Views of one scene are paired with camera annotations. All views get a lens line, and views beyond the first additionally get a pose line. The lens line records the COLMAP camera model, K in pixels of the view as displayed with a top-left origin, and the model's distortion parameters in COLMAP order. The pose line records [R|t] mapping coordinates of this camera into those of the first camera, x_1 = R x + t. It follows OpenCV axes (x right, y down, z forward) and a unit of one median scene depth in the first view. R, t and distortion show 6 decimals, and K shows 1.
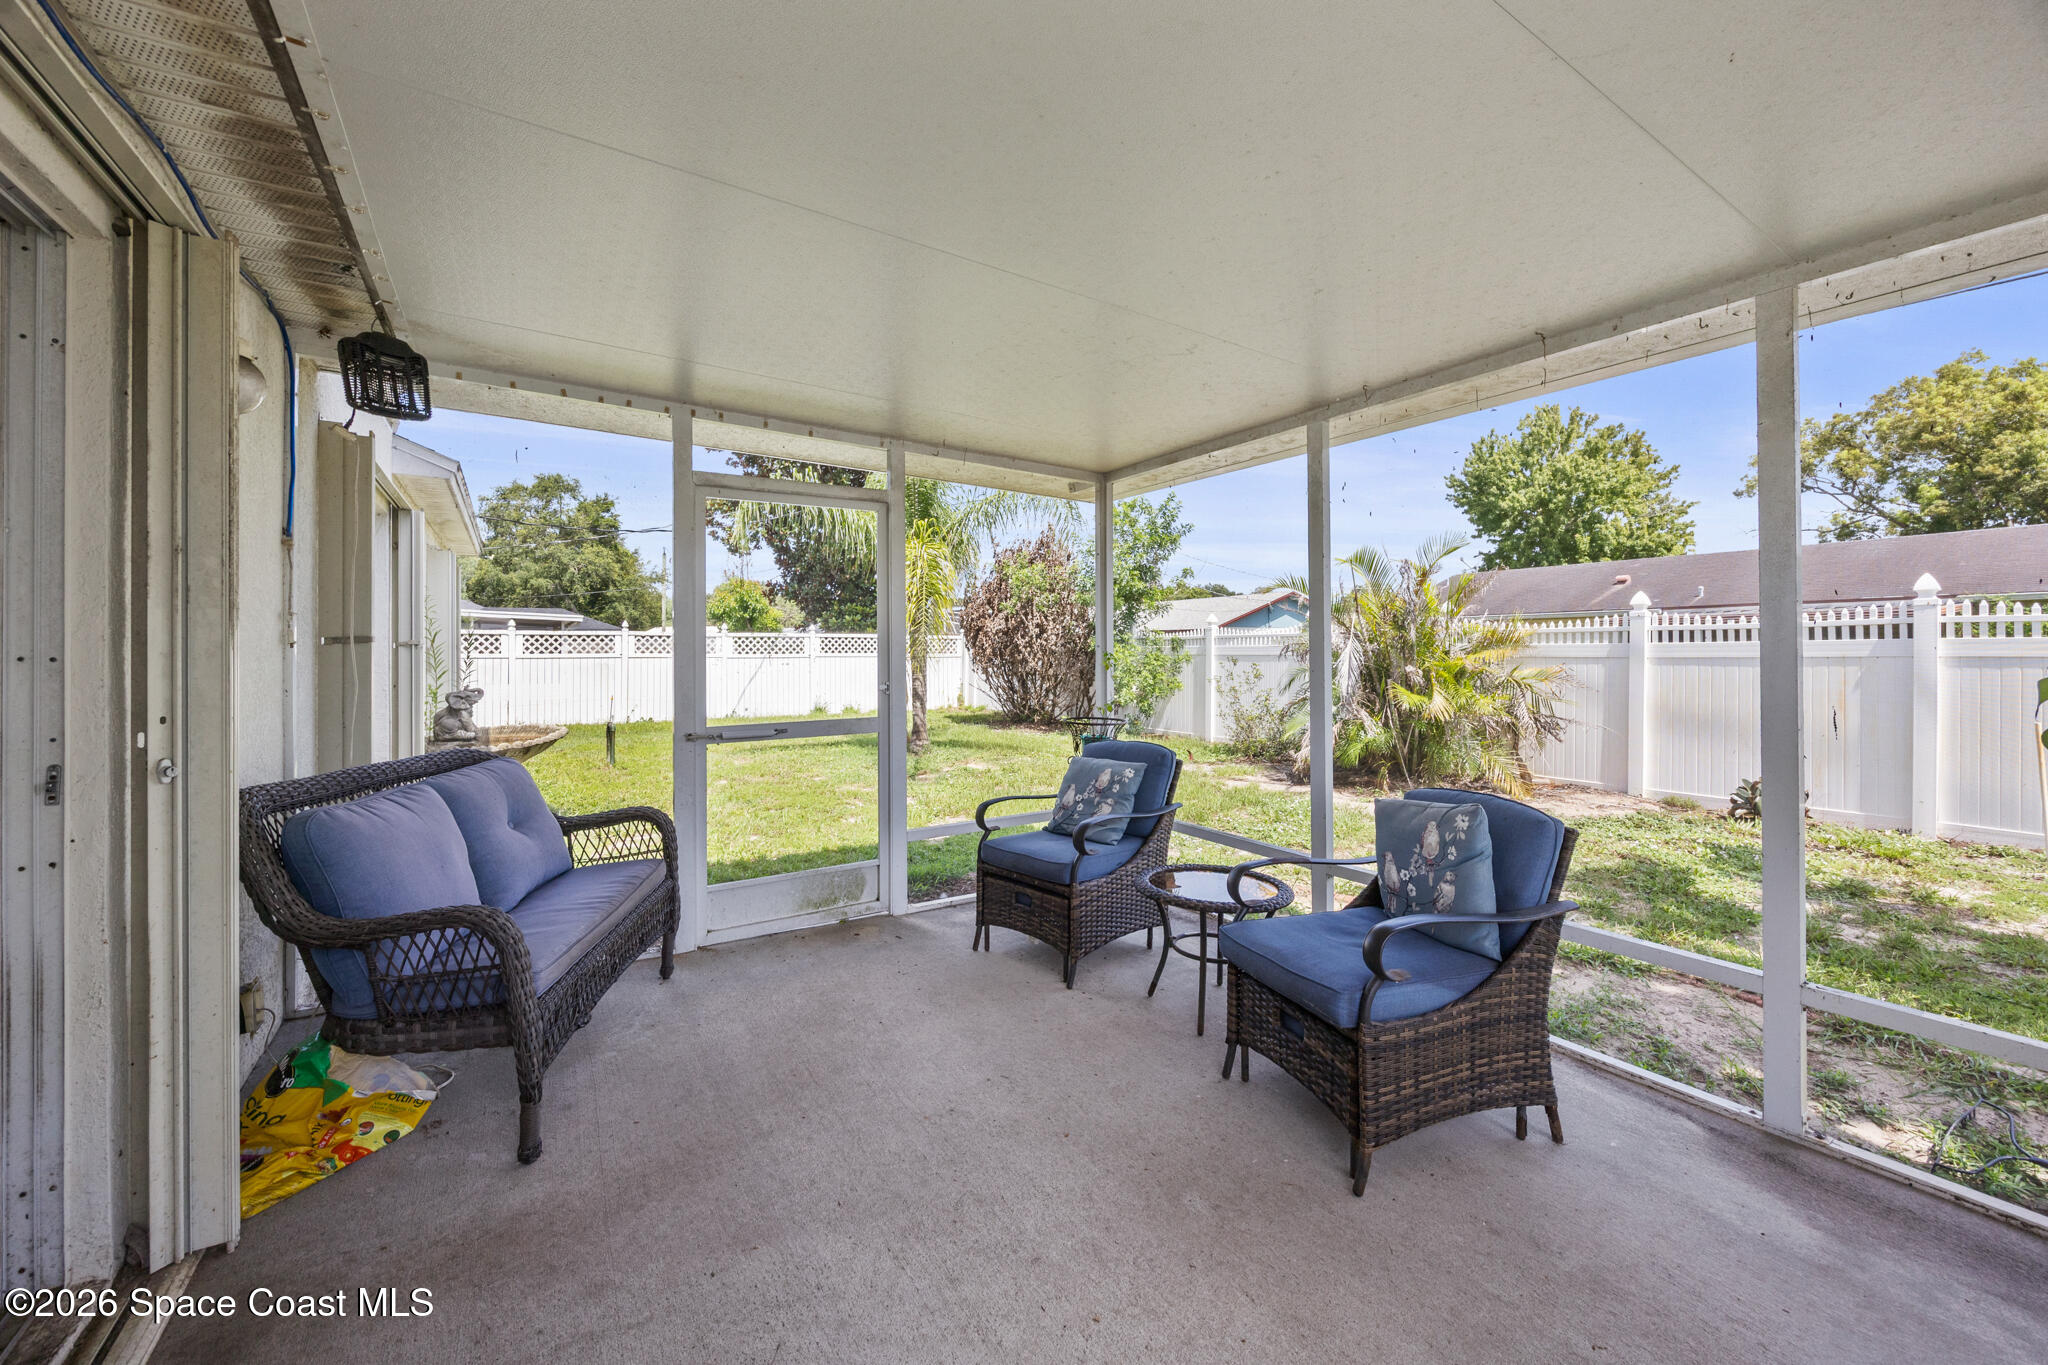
lens RADIAL K [[789.0, 0, 1003.3], [0, 789.0, 647.4], [0, 0, 1]] dist [0.004769, 0.000187]
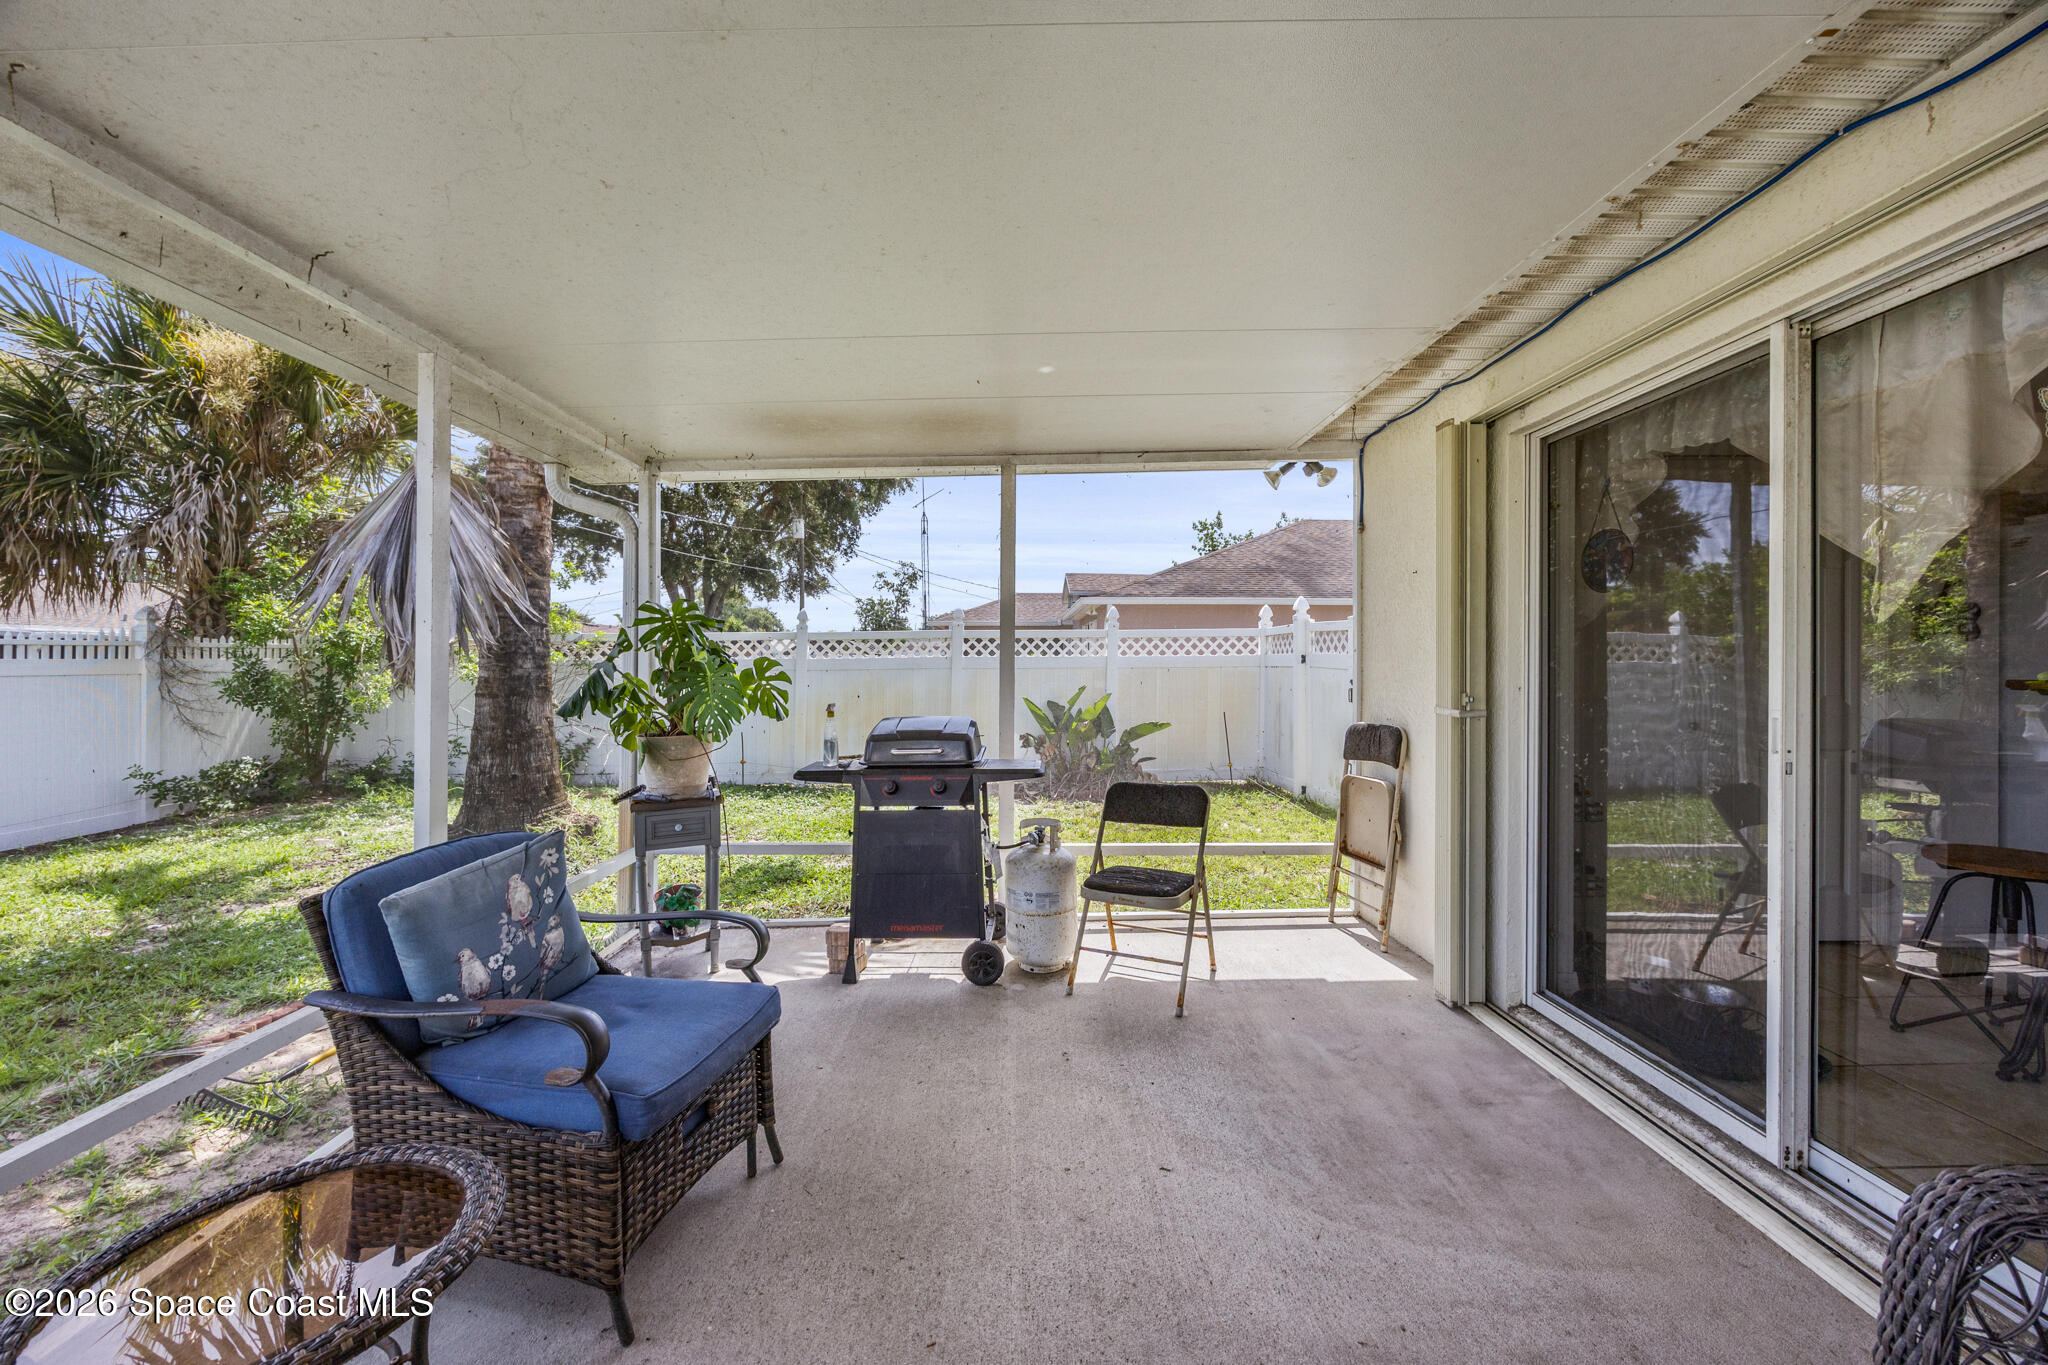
lens RADIAL K [[789.0, 0, 1017.8], [0, 789.0, 672.3], [0, 0, 1]] dist [0.004769, 0.000187]
pose [[-0.860611, 0.001588, 0.509261, -0.321189], [0.004649, 0.999978, 0.004737, 0.009327], [-0.509242, 0.006444, -0.860599, 1.441183]]
